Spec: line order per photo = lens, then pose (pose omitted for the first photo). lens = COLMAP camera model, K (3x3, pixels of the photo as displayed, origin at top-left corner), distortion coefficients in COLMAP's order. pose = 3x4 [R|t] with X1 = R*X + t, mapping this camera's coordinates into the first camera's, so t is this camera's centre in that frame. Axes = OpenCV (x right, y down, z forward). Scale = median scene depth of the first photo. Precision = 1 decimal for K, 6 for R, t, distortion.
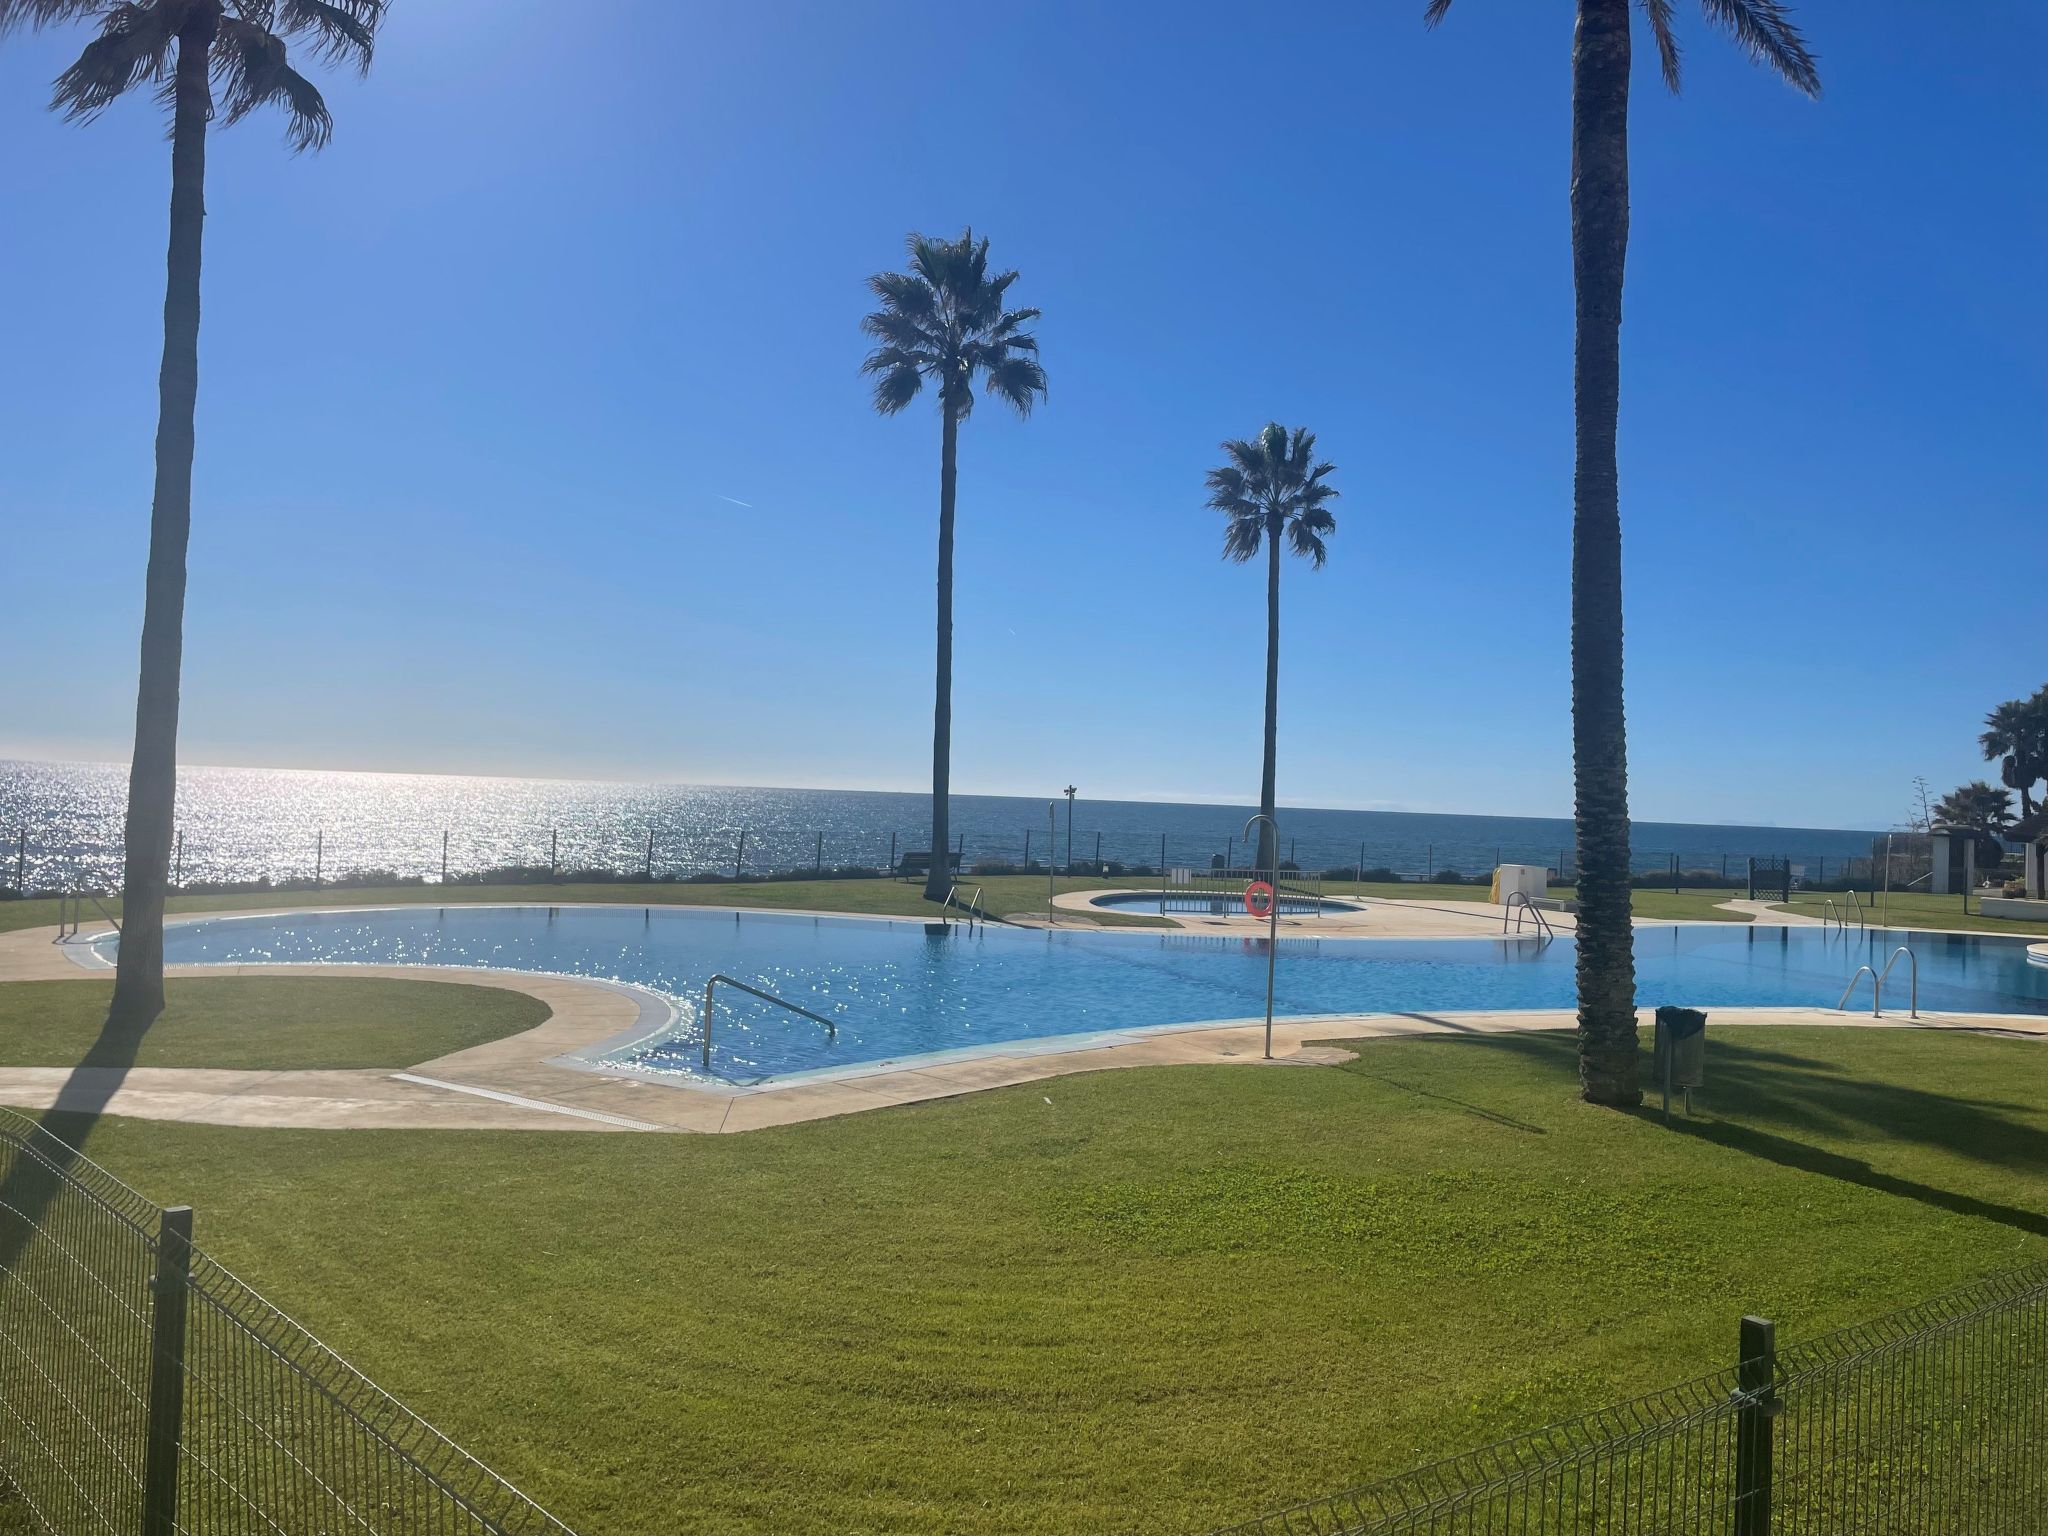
lens RADIAL K [[1830.3, 0, 1024.0], [0, 1830.3, 768.0], [0, 0, 1]] dist [0.001373, -0.001049]
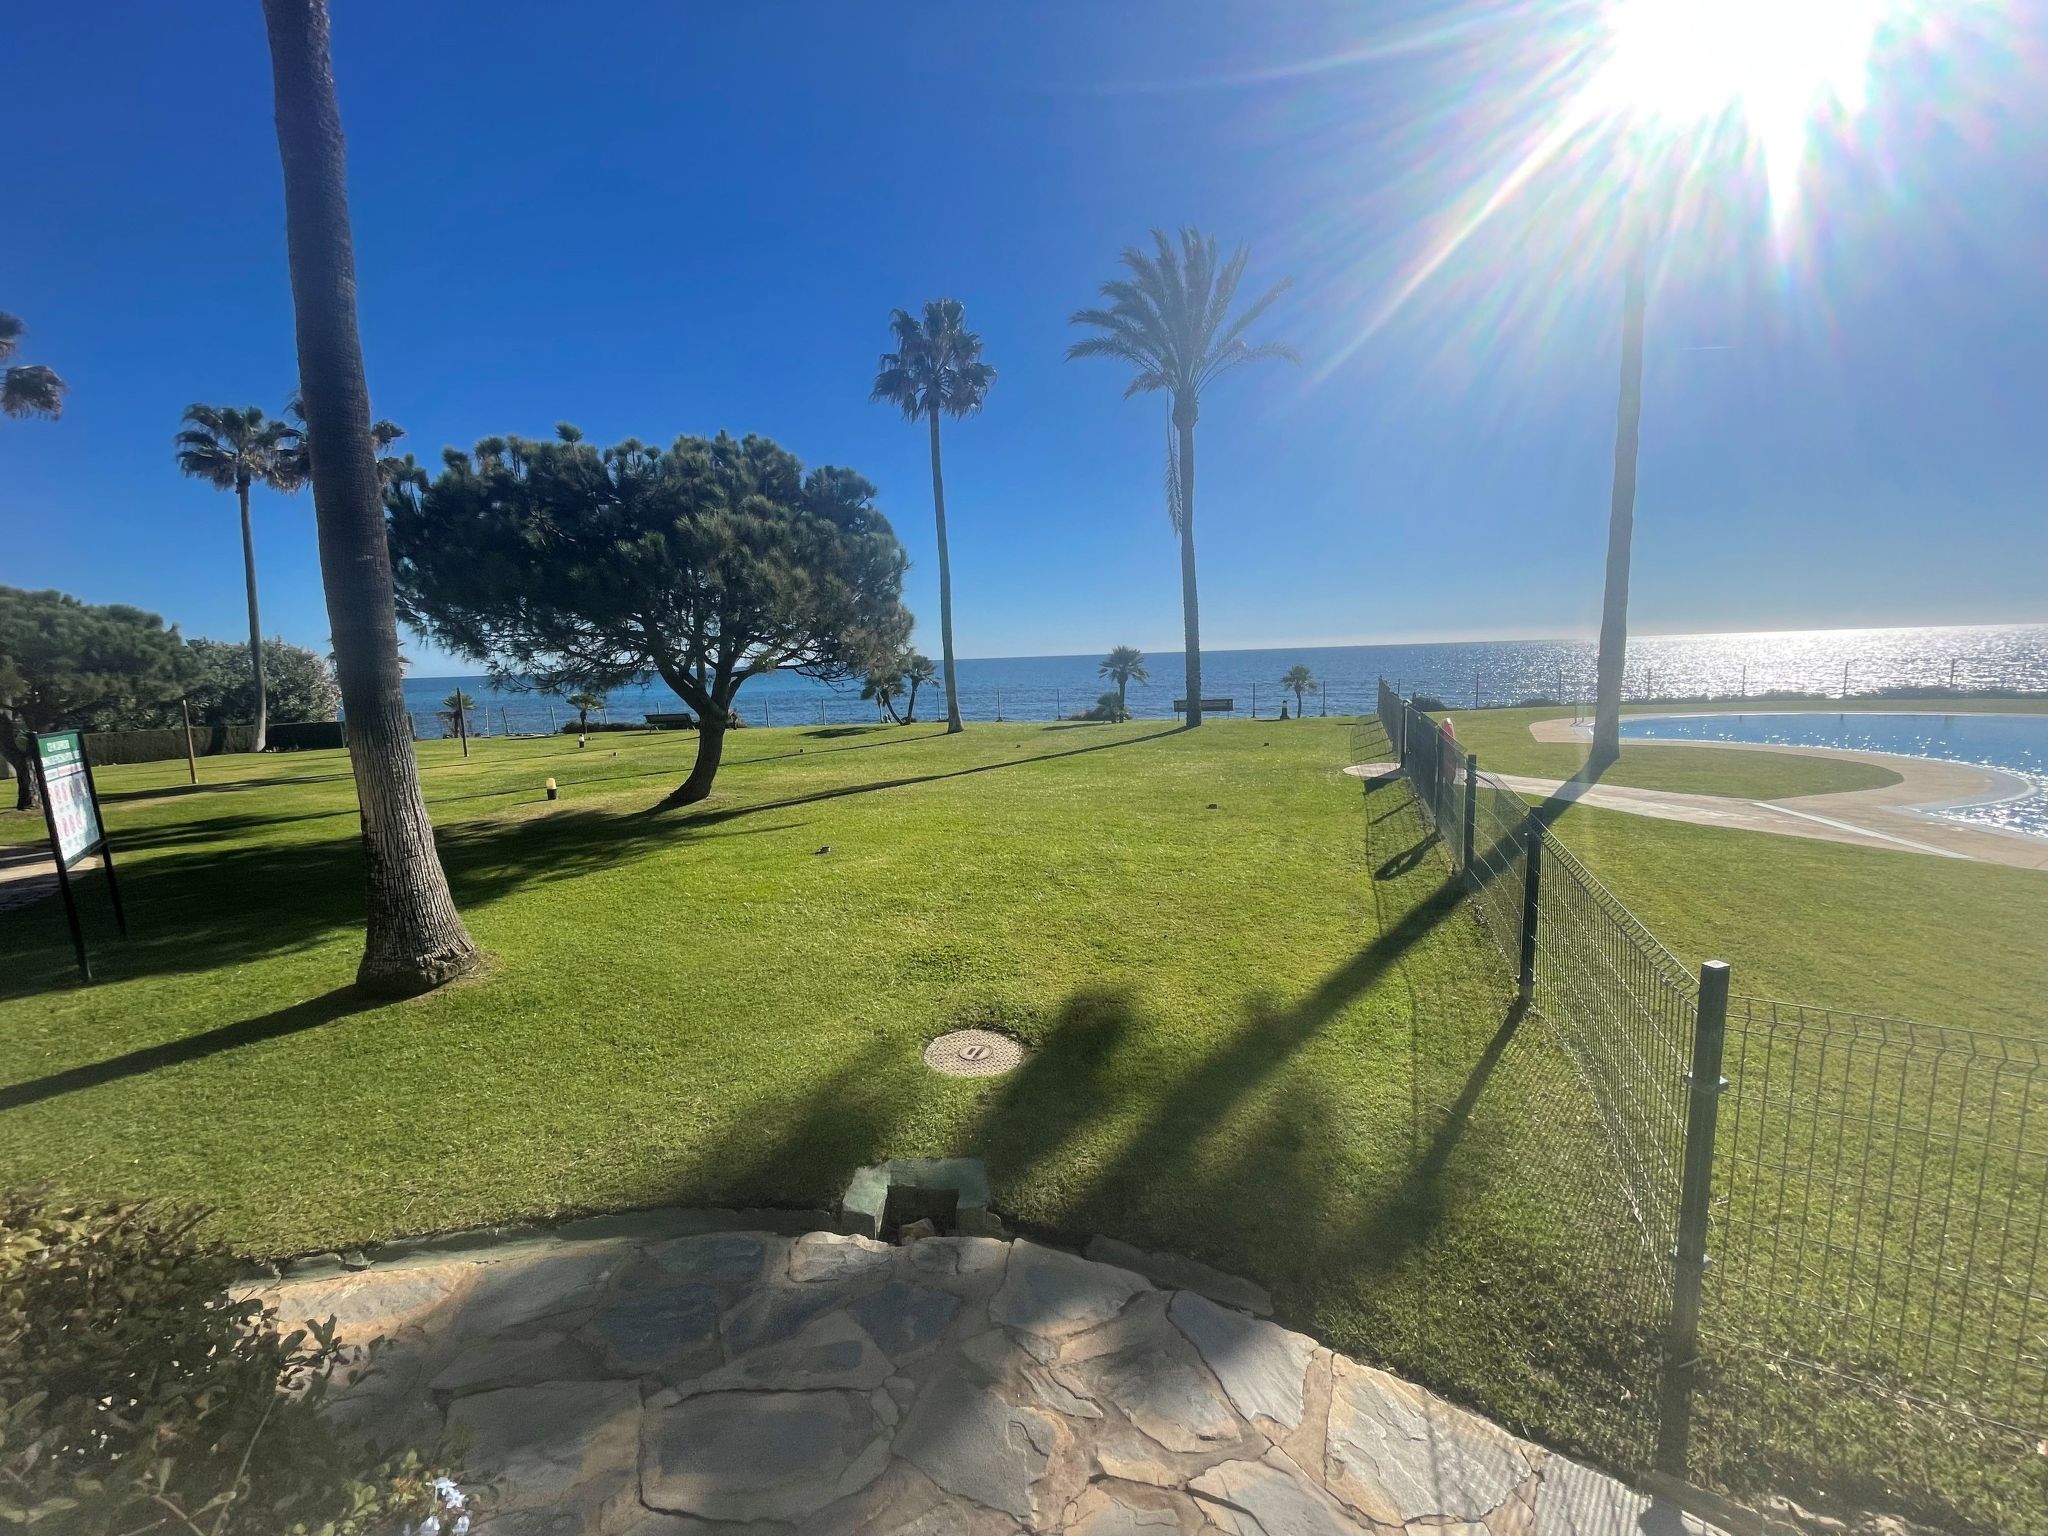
lens RADIAL K [[1830.3, 0, 1024.0], [0, 1830.3, 768.0], [0, 0, 1]] dist [0.001373, -0.001049]
pose [[0.556745, 0.038935, -0.829770, 0.807141], [0.048414, 0.995682, 0.079203, -0.050835], [0.829271, -0.084268, 0.552456, -0.651247]]
